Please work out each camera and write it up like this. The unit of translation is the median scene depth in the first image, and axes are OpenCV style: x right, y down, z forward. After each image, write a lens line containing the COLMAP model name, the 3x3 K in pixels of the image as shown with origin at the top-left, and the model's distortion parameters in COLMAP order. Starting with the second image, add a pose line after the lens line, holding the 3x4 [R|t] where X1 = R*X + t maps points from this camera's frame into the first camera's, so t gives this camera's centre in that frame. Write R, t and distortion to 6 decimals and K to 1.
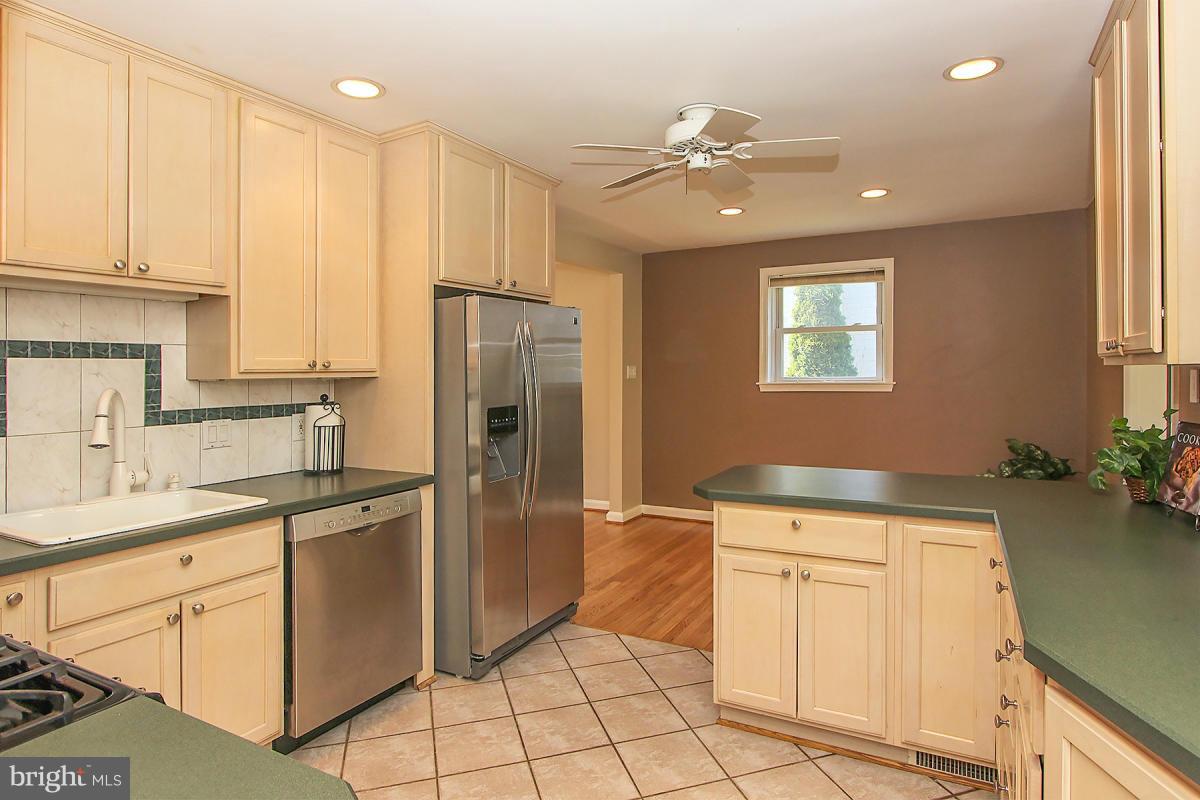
lens RADIAL K [[664.7, 0, 614.2], [0, 664.7, 379.4], [0, 0, 1]] dist [-0.005746, -0.000377]
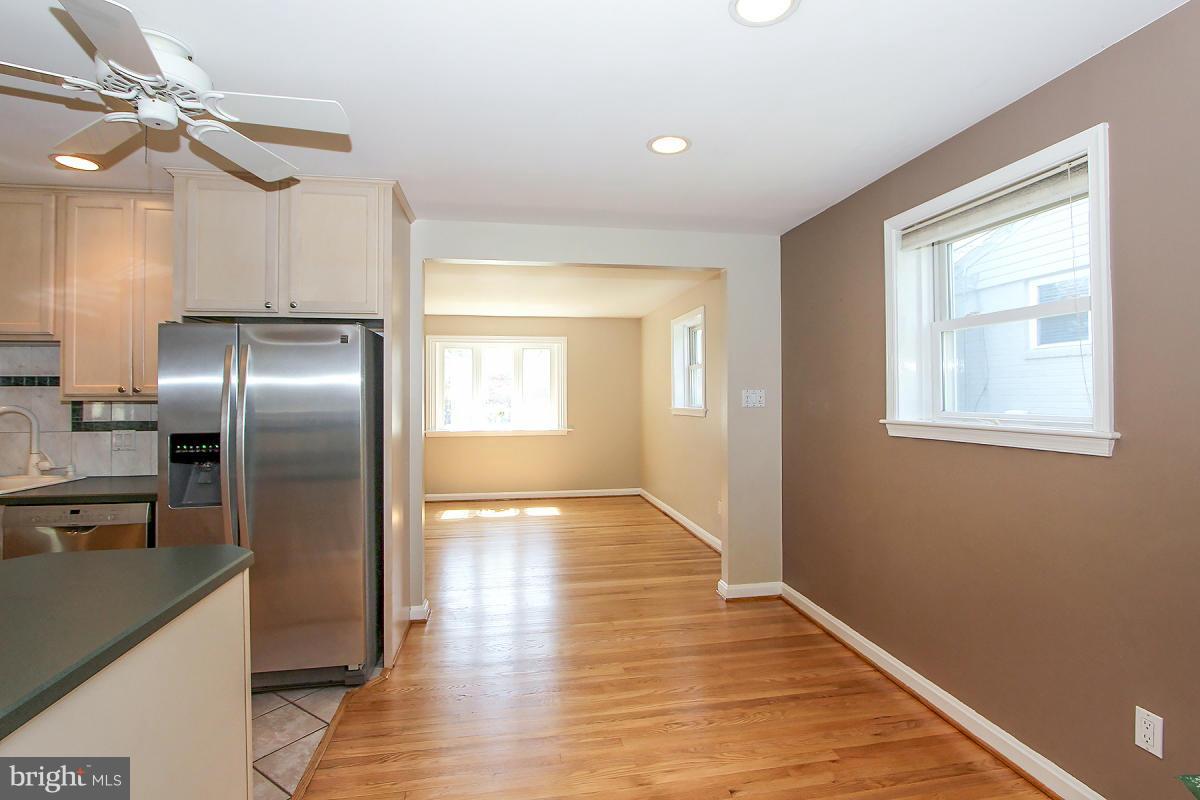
lens RADIAL K [[571.6, 0, 605.2], [0, 571.6, 389.0], [0, 0, 1]] dist [-0.022076, 0.000586]
pose [[0.620705, -0.000337, -0.784044, 0.885382], [-0.014732, 0.999818, -0.012092, -0.023686], [0.783906, 0.019056, 0.620587, 0.989095]]
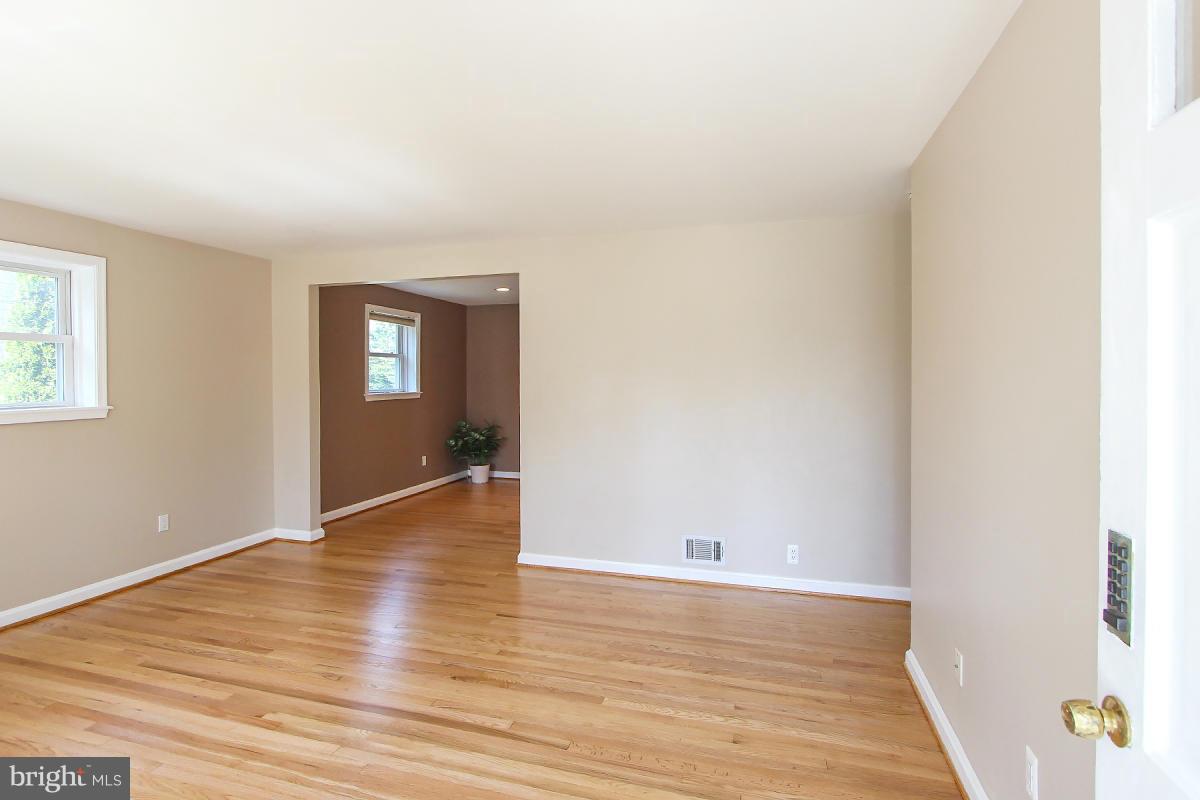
lens RADIAL K [[589.7, 0, 582.5], [0, 589.7, 384.7], [0, 0, 1]] dist [-0.010057, 0.000166]
pose [[-0.192121, 0.000804, 0.981371, -1.857264], [0.017179, 0.999849, 0.002544, -0.018938], [-0.981221, 0.017347, -0.192106, 1.585117]]
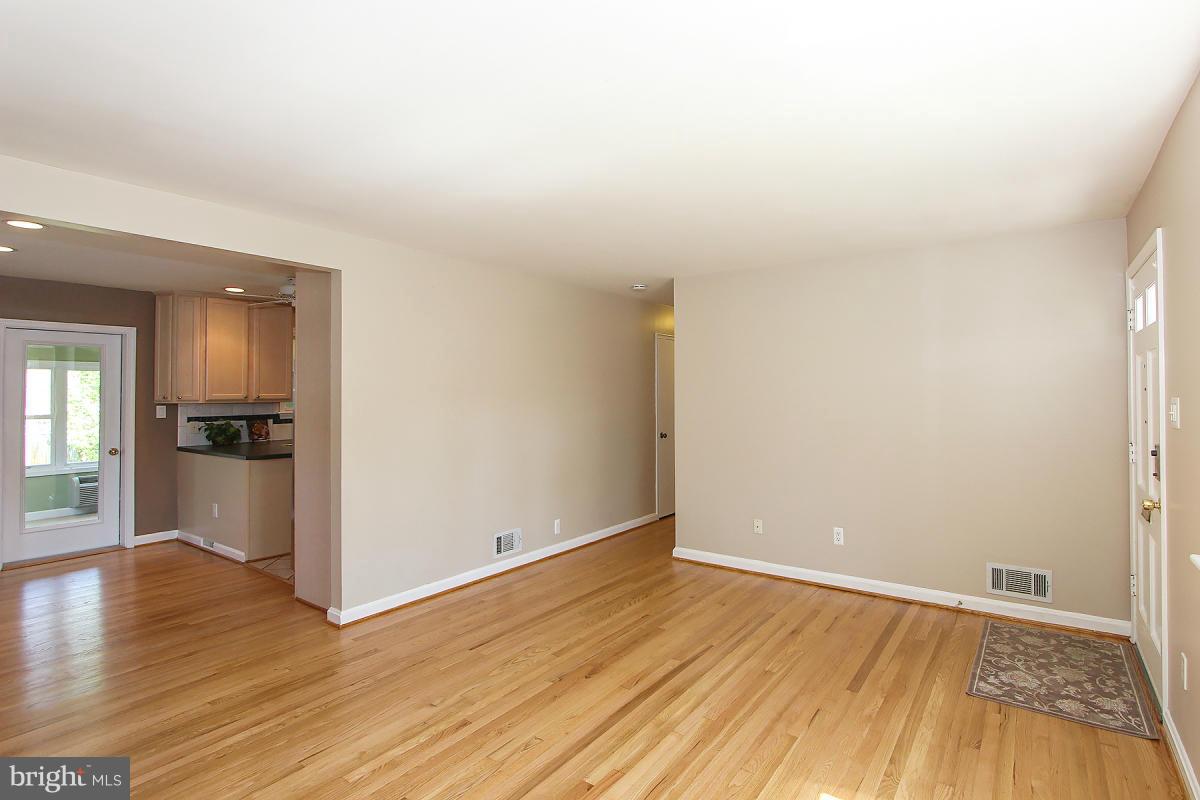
lens RADIAL K [[579.6, 0, 622.5], [0, 579.6, 386.7], [0, 0, 1]] dist [-0.004309, 0.000312]
pose [[-0.991815, 0.018913, 0.126273, -1.079407], [0.018789, 0.999821, -0.002170, -0.043424], [-0.126292, 0.000221, -0.991993, 2.596022]]
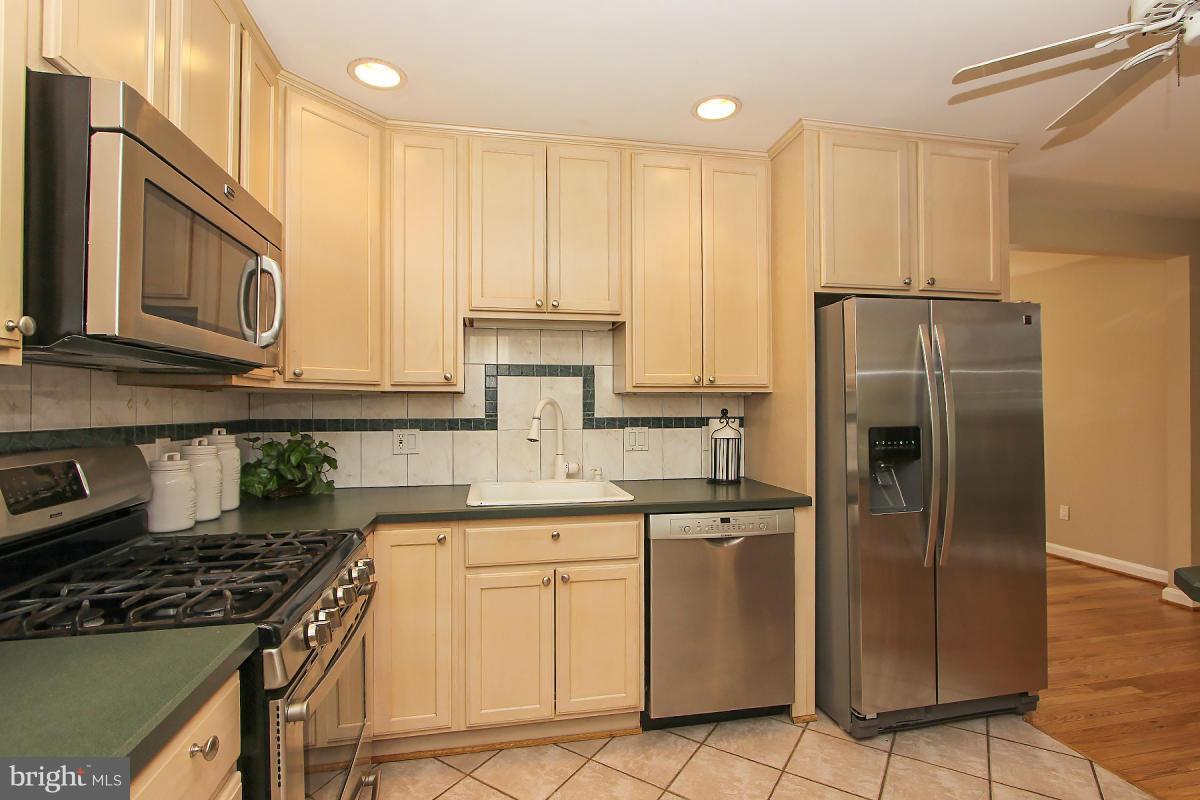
lens RADIAL K [[590.3, 0, 602.6], [0, 590.3, 396.3], [0, 0, 1]] dist [-0.004033, 0.000471]
pose [[0.645969, 0.001623, -0.763362, 0.169443], [-0.014916, 0.999834, -0.010497, 0.015857], [0.763218, 0.018167, 0.645886, 0.241200]]
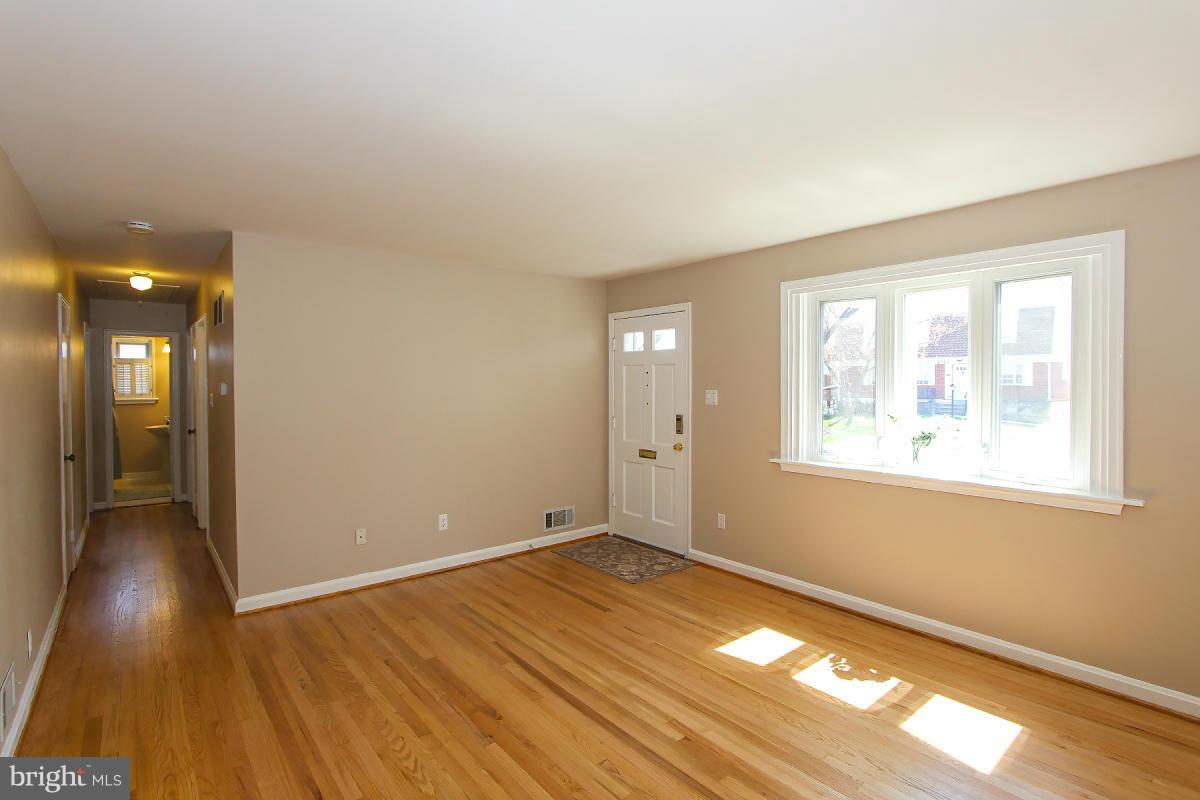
lens RADIAL K [[593.3, 0, 608.3], [0, 593.3, 385.6], [0, 0, 1]] dist [-0.002957, -0.000096]
pose [[-0.375575, 0.019570, -0.926585, -0.132232], [-0.003297, 0.999742, 0.022451, -0.063966], [0.926786, 0.011487, -0.375414, 2.093140]]
